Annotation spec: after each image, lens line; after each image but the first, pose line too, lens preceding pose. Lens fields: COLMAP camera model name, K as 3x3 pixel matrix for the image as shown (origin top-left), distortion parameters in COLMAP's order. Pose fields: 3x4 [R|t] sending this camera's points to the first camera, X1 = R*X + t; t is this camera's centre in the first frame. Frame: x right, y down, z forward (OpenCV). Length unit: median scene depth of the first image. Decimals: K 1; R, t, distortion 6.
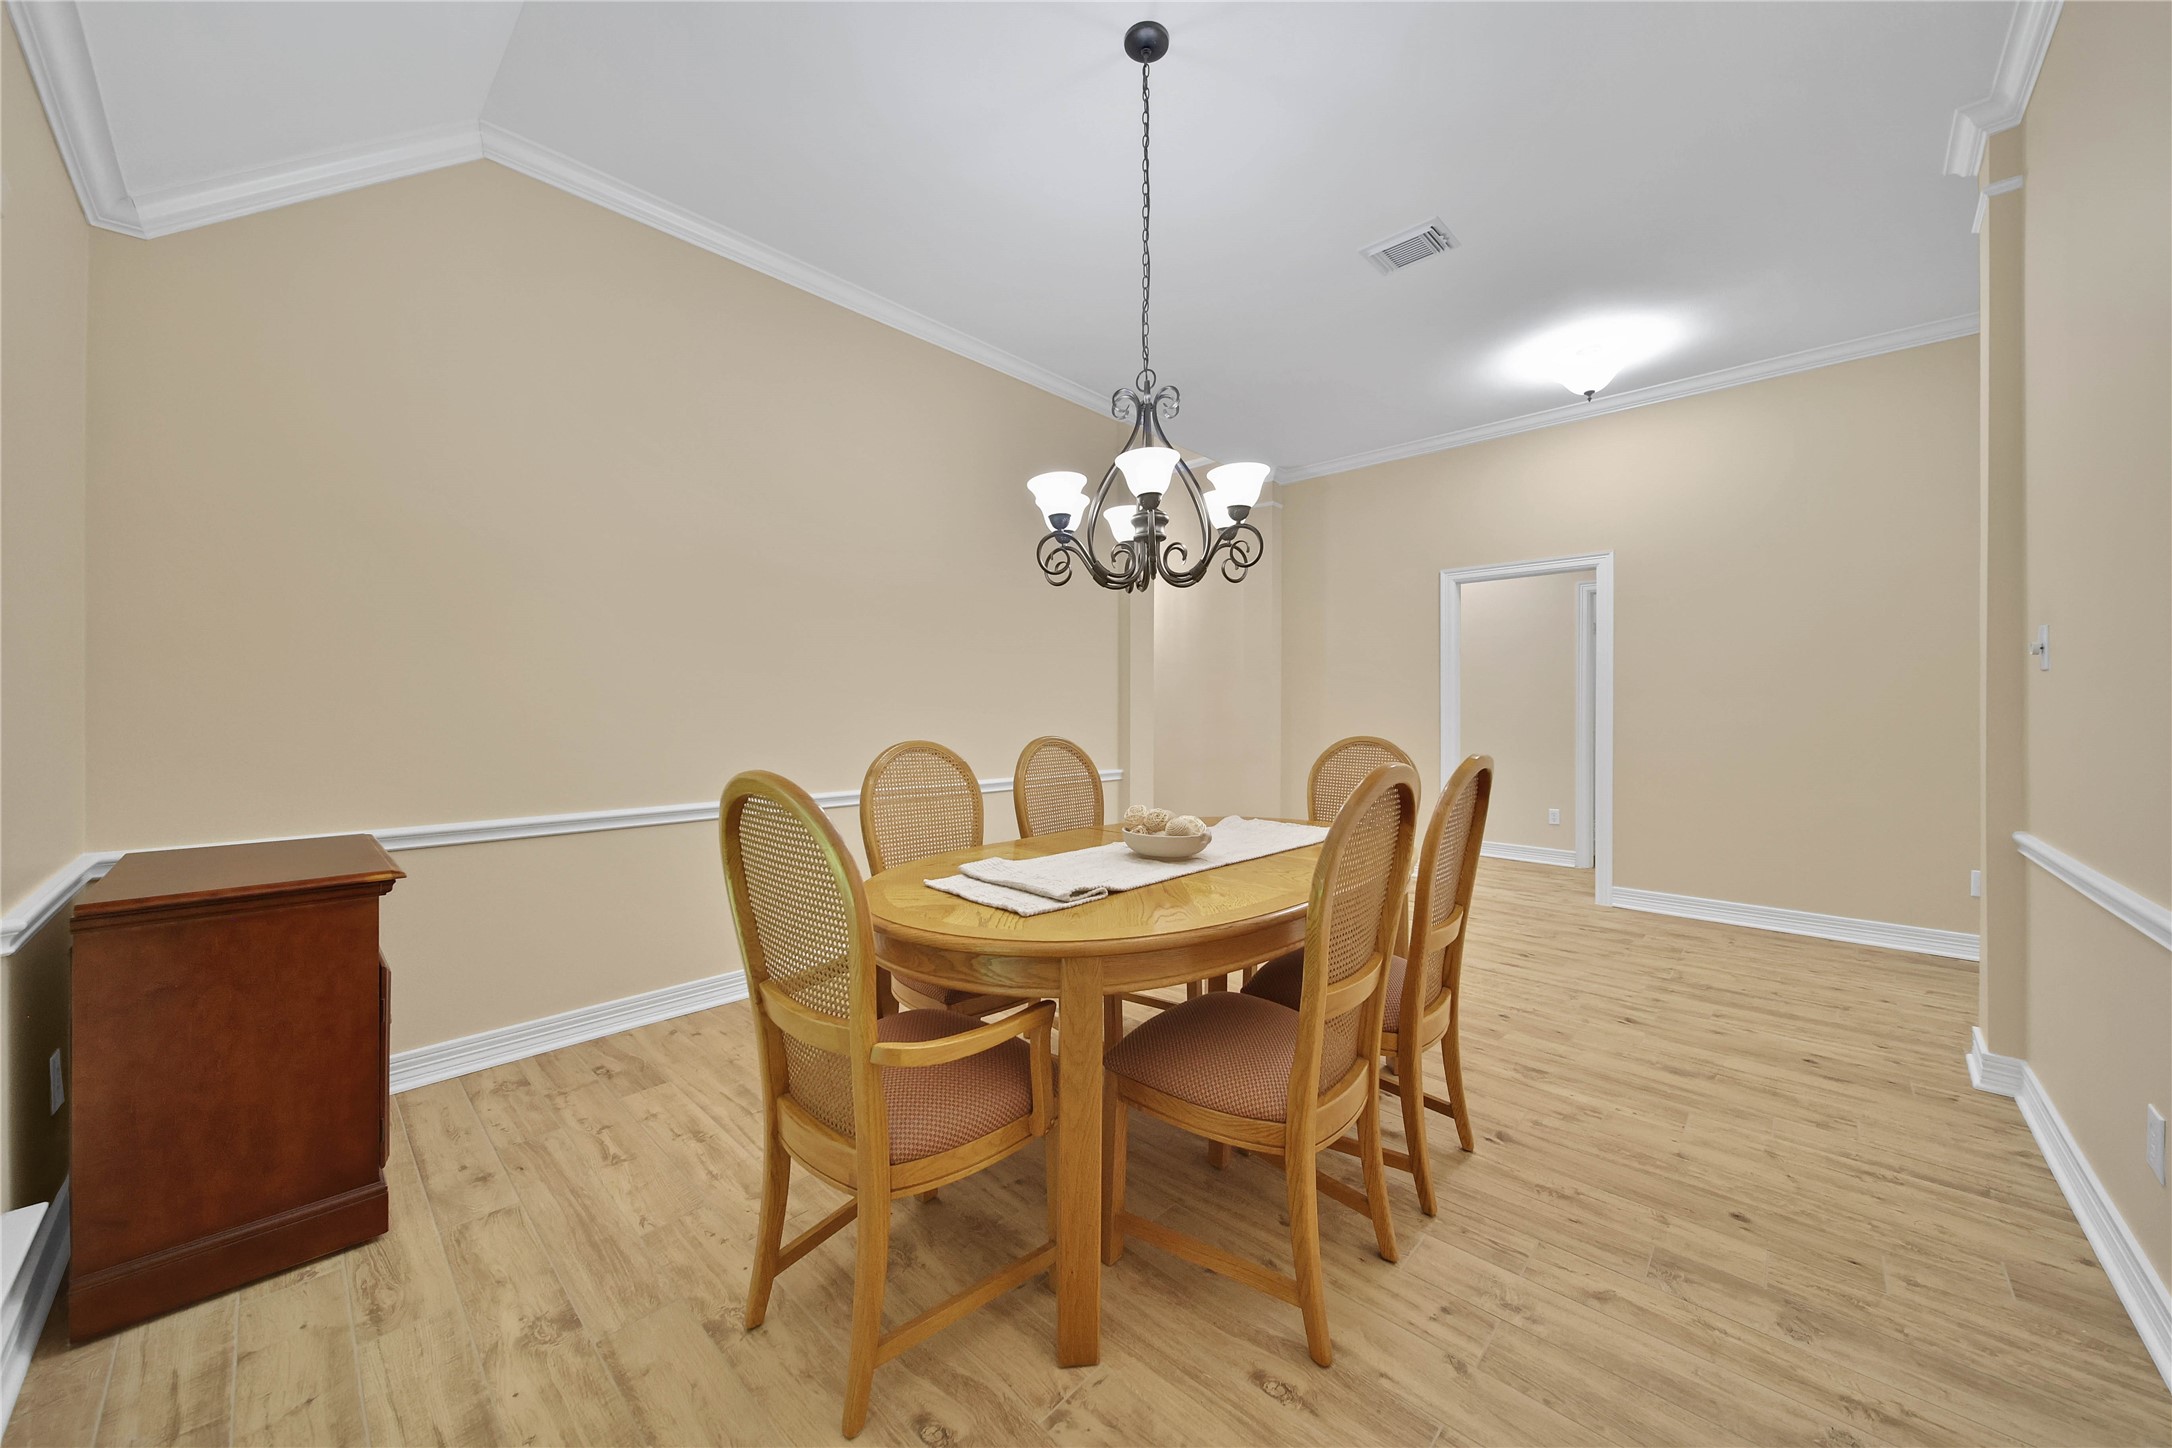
lens RADIAL K [[780.7, 0, 1081.9], [0, 780.7, 714.2], [0, 0, 1]] dist [-0.010947, -0.000176]
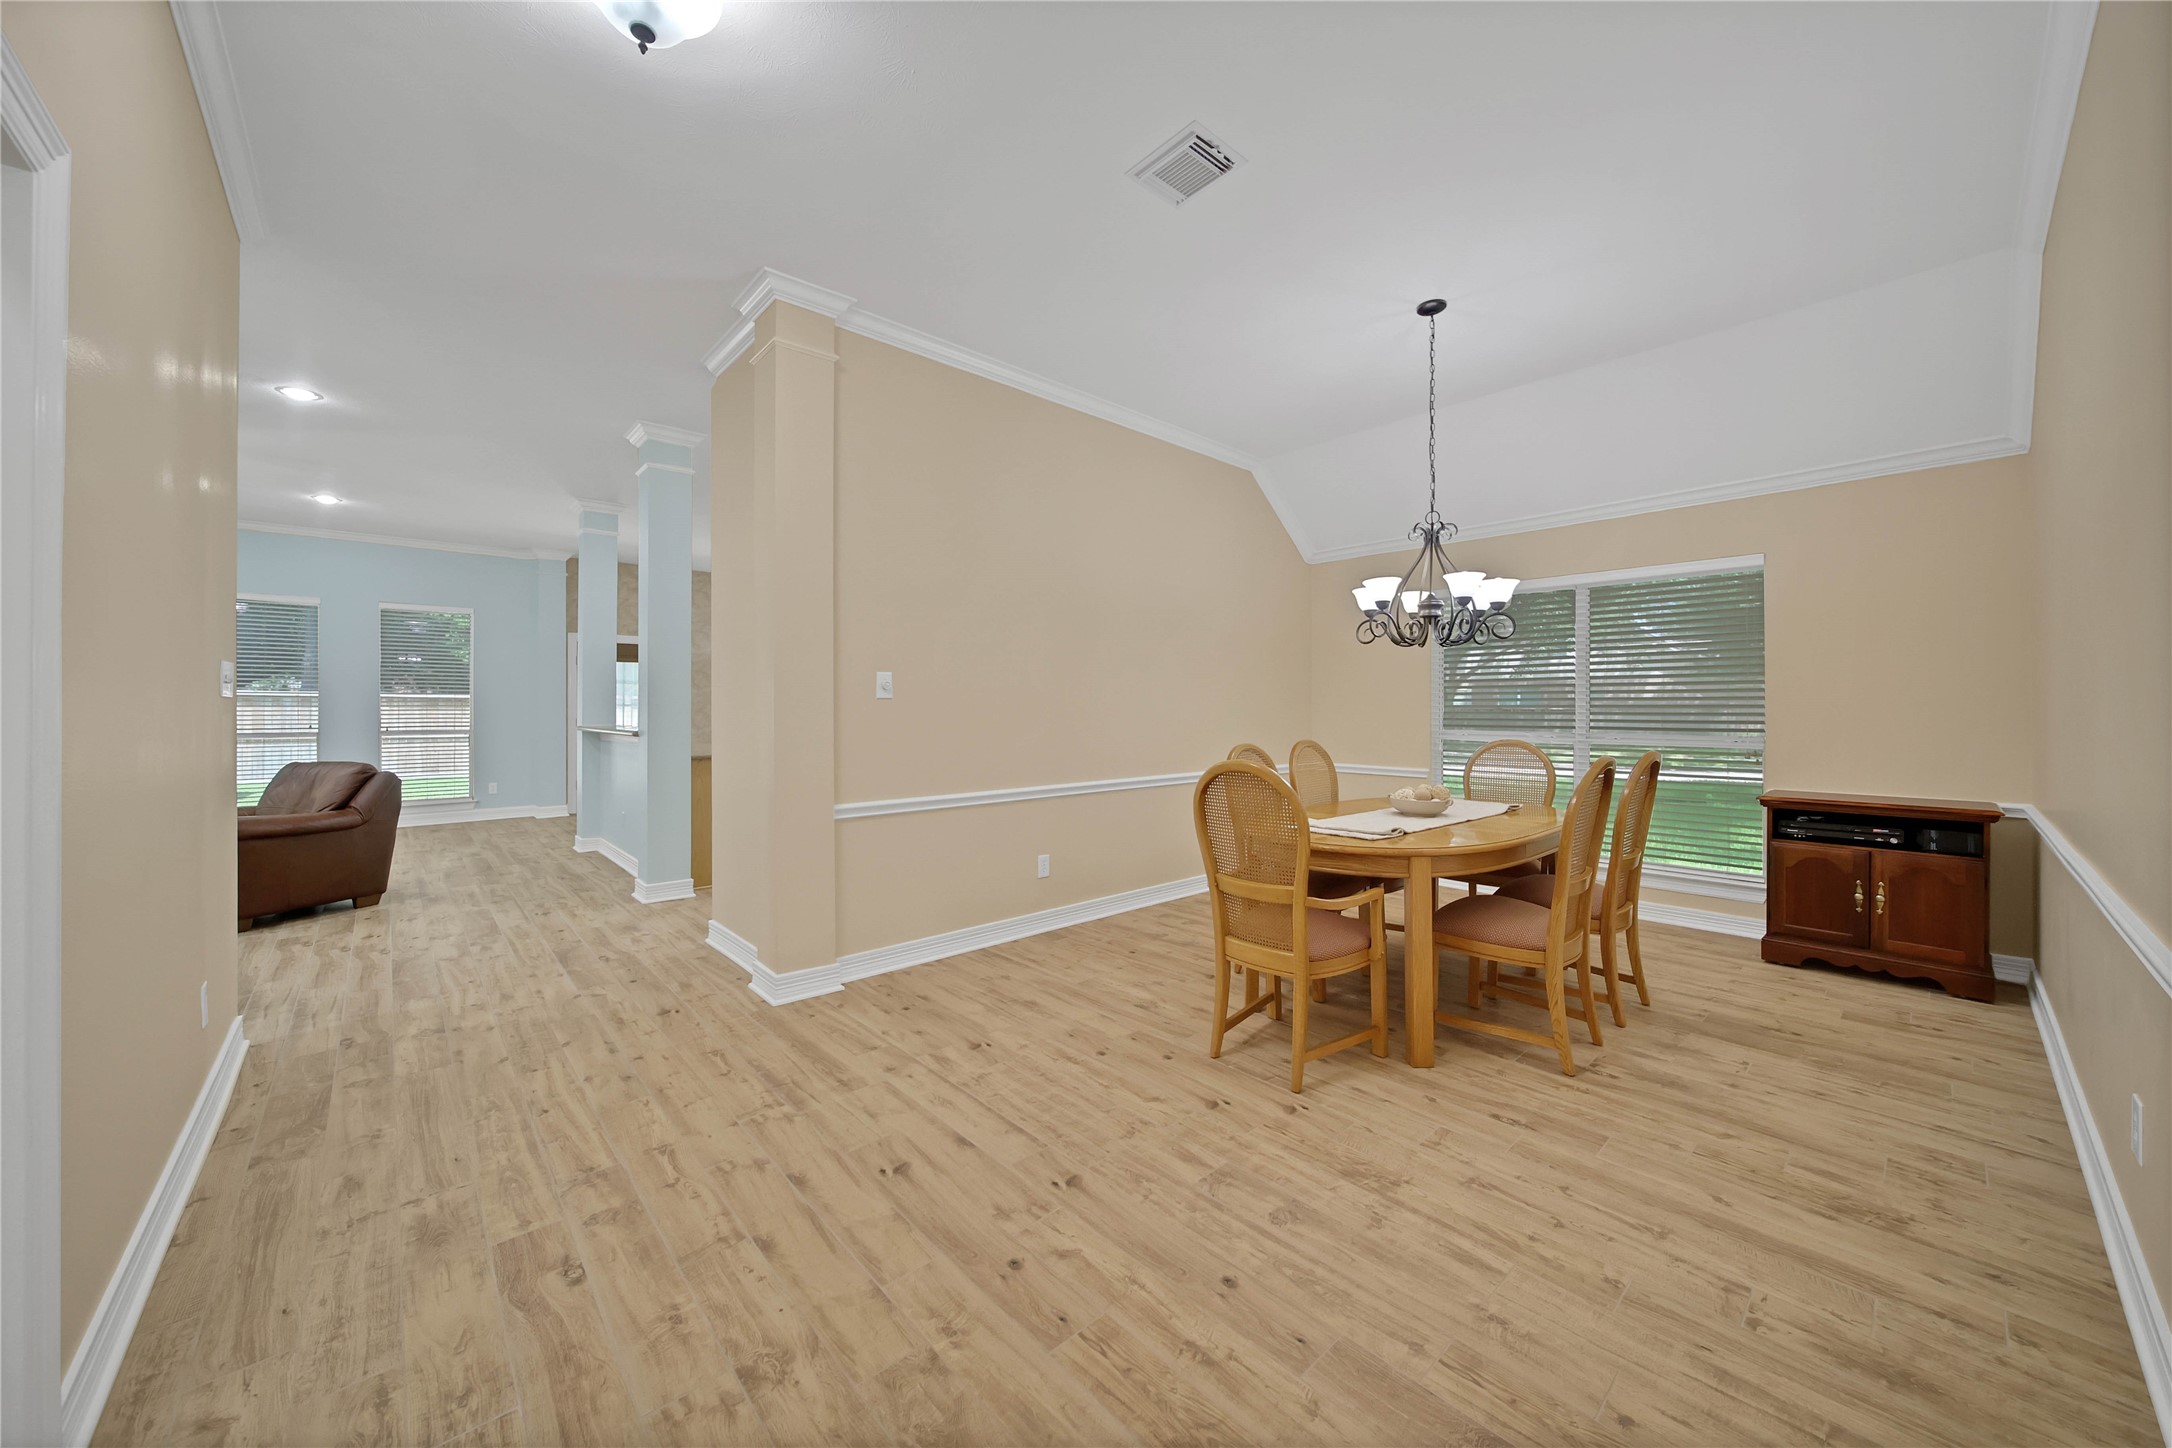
lens RADIAL K [[780.7, 0, 1080.0], [0, 780.7, 714.1], [0, 0, 1]] dist [-0.010947, -0.000176]
pose [[-0.996780, 0.001253, 0.080181, 0.564269], [0.001937, 0.999962, 0.008455, -0.032090], [-0.080168, 0.008583, -0.996744, 2.213354]]
